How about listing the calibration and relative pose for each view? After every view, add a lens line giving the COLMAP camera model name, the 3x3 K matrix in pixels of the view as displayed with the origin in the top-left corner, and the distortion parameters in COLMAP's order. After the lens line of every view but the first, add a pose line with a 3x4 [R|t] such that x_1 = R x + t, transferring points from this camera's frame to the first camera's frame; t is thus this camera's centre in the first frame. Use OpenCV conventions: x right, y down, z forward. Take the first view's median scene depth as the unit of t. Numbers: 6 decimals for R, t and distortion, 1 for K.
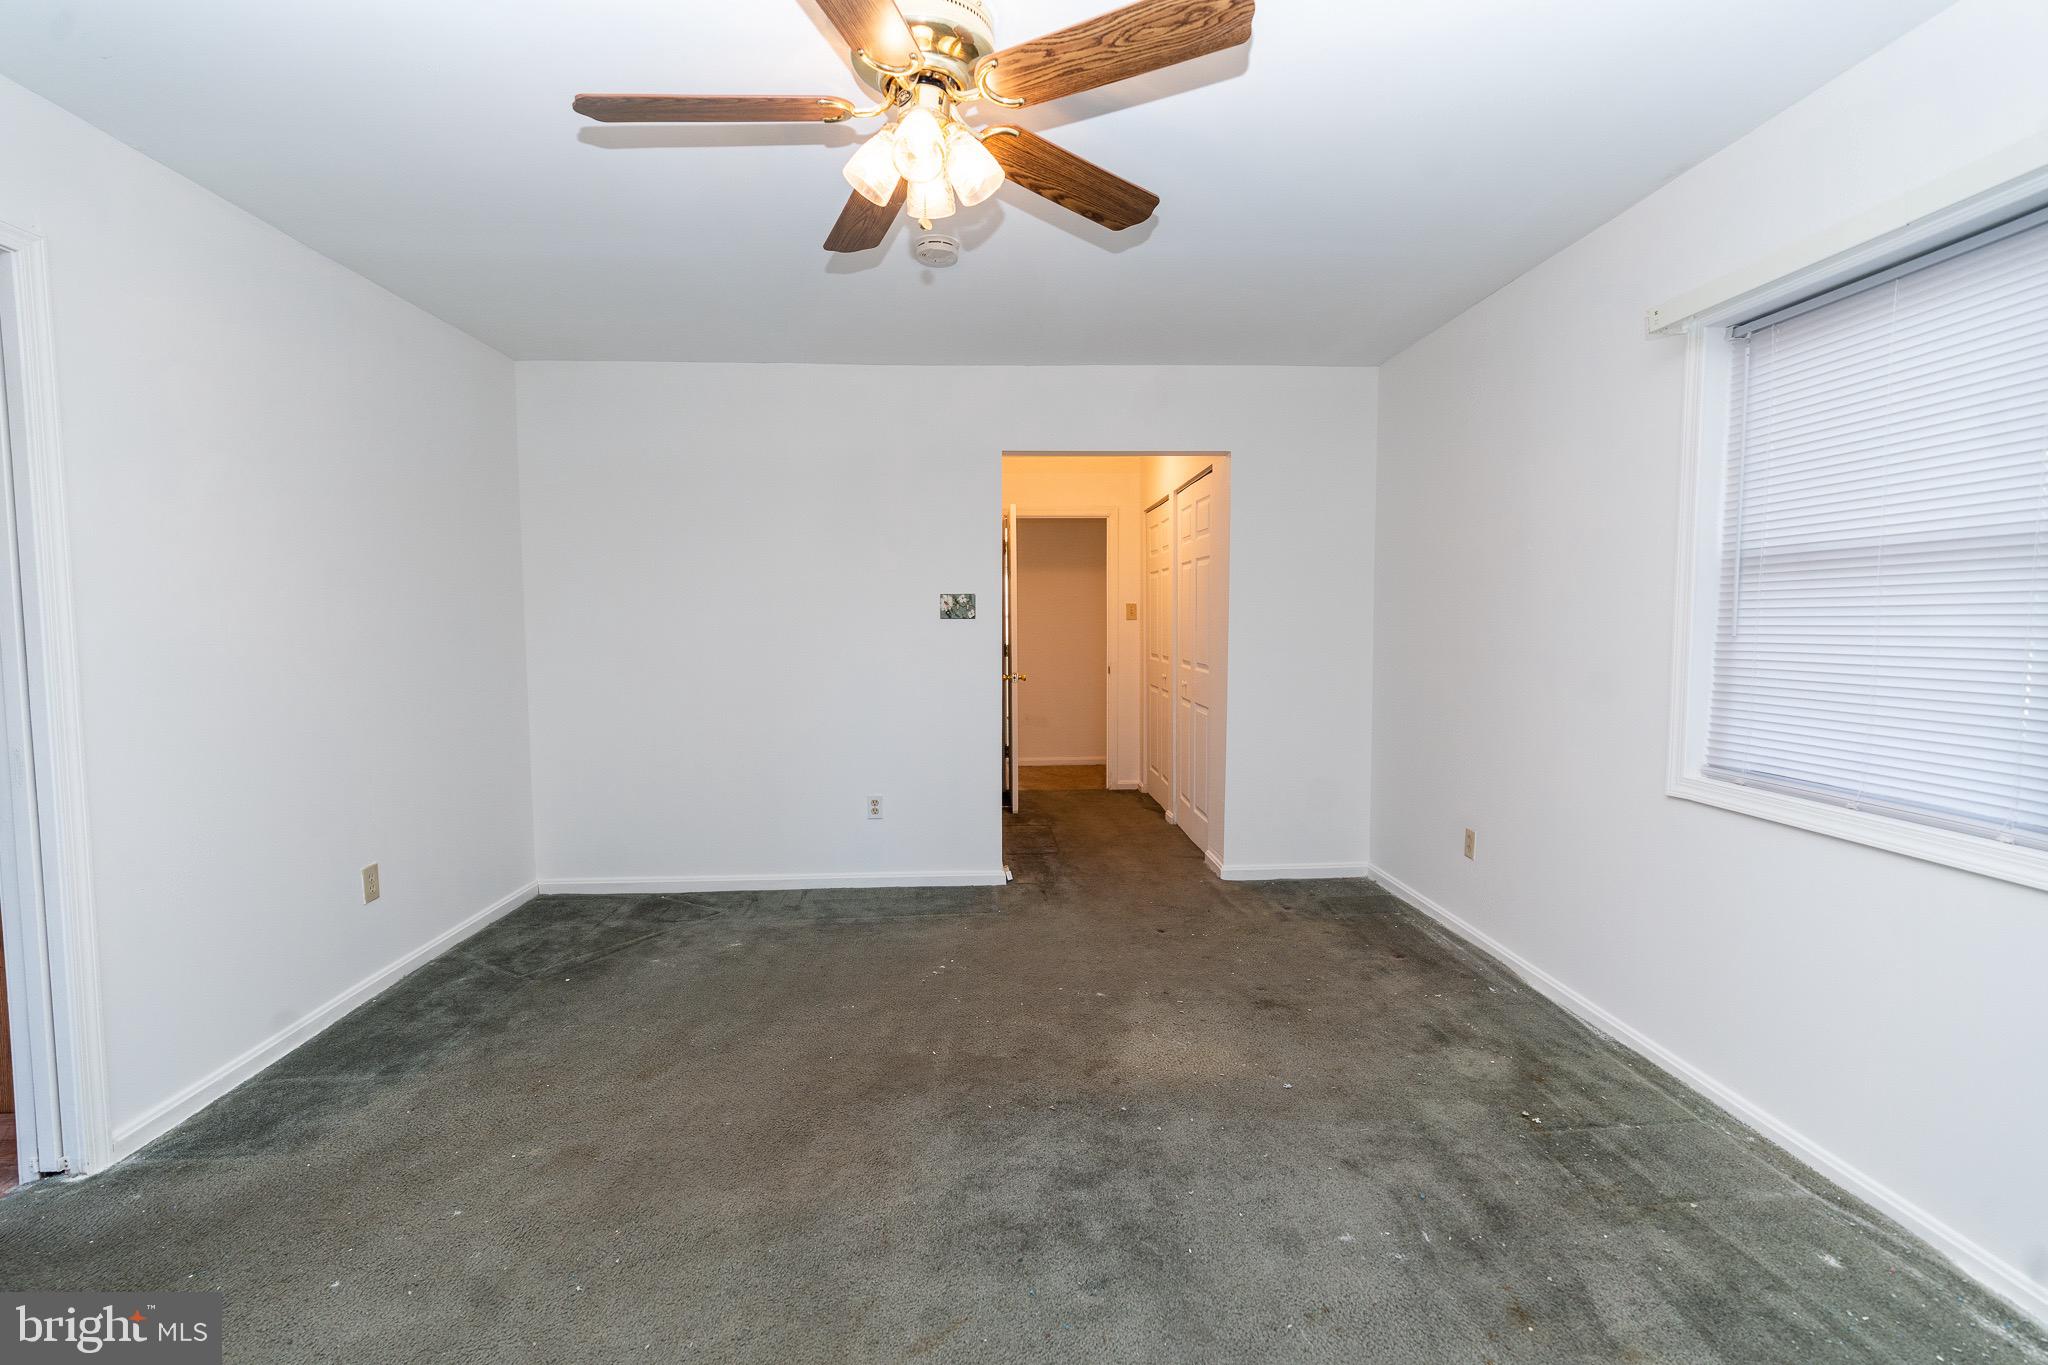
lens RADIAL K [[921.2, 0, 1021.7], [0, 921.2, 678.6], [0, 0, 1]] dist [-0.012791, 0.005140]
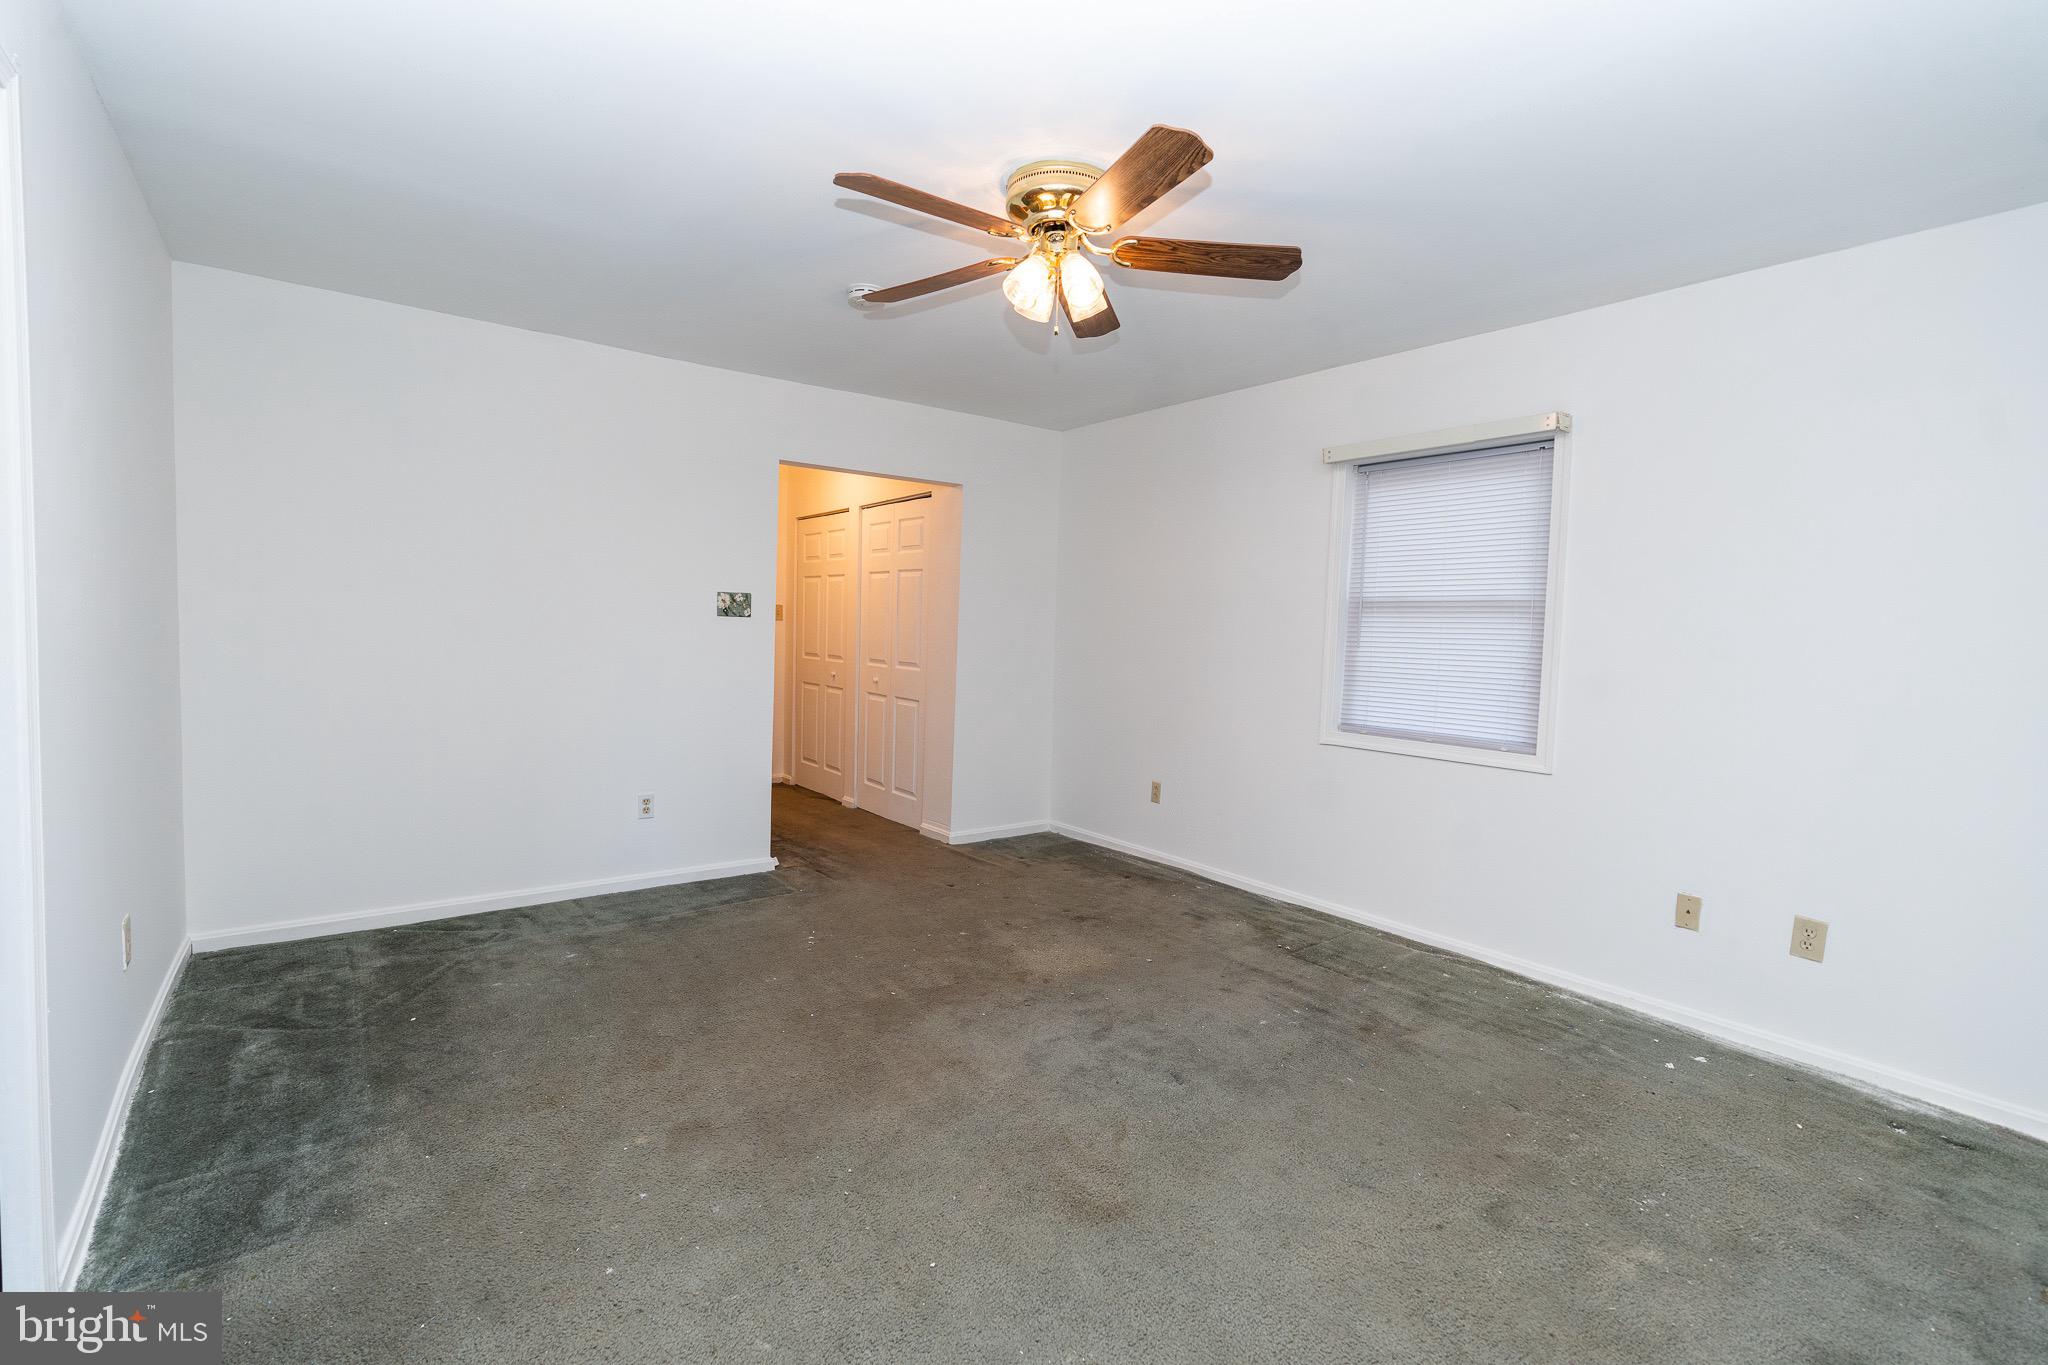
lens RADIAL K [[921.2, 0, 1035.2], [0, 921.2, 681.7], [0, 0, 1]] dist [-0.012791, 0.005140]
pose [[0.822107, -0.004346, 0.569316, -0.459301], [0.003283, 0.999990, 0.002894, 0.007130], [-0.569324, -0.000510, 0.822113, -0.044649]]
